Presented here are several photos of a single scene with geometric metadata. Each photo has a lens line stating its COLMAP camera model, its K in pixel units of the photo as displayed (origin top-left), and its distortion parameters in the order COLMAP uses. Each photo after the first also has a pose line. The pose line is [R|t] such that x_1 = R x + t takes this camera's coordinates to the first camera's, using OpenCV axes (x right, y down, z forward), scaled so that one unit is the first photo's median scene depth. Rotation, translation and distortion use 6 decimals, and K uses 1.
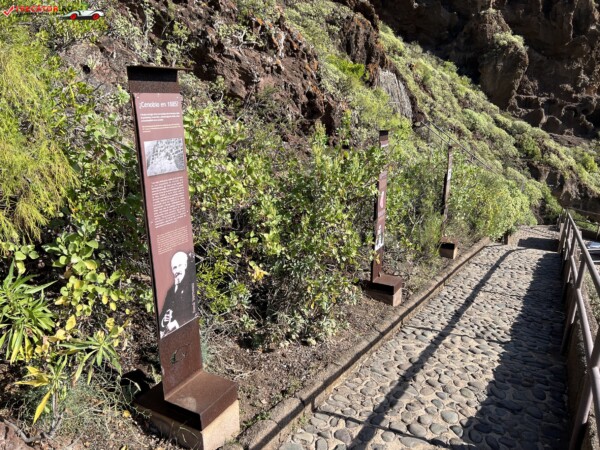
lens RADIAL K [[449.3, 0, 296.6], [0, 449.3, 228.6], [0, 0, 1]] dist [0.049383, -0.056395]
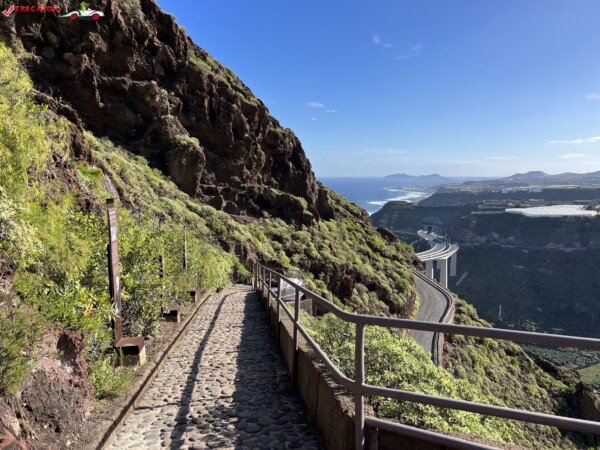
lens RADIAL K [[449.3, 0, 303.4], [0, 449.3, 225.1], [0, 0, 1]] dist [0.049383, -0.056395]
pose [[0.784629, -0.059923, 0.617063, -0.045437], [0.176565, 0.975698, -0.129761, 0.012941], [-0.594292, 0.210765, 0.776141, -0.067052]]
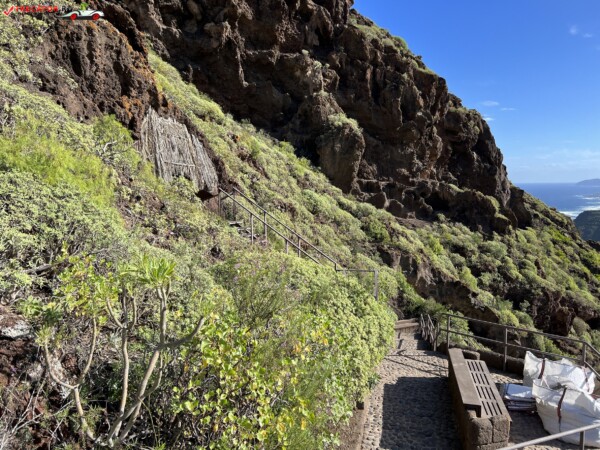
lens RADIAL K [[449.3, 0, 292.8], [0, 449.3, 233.4], [0, 0, 1]] dist [0.049383, -0.056395]
pose [[0.959227, -0.036141, 0.280316, 0.092601], [0.089992, 0.979228, -0.181698, -0.023796], [-0.267926, 0.199516, 0.942554, 0.184444]]
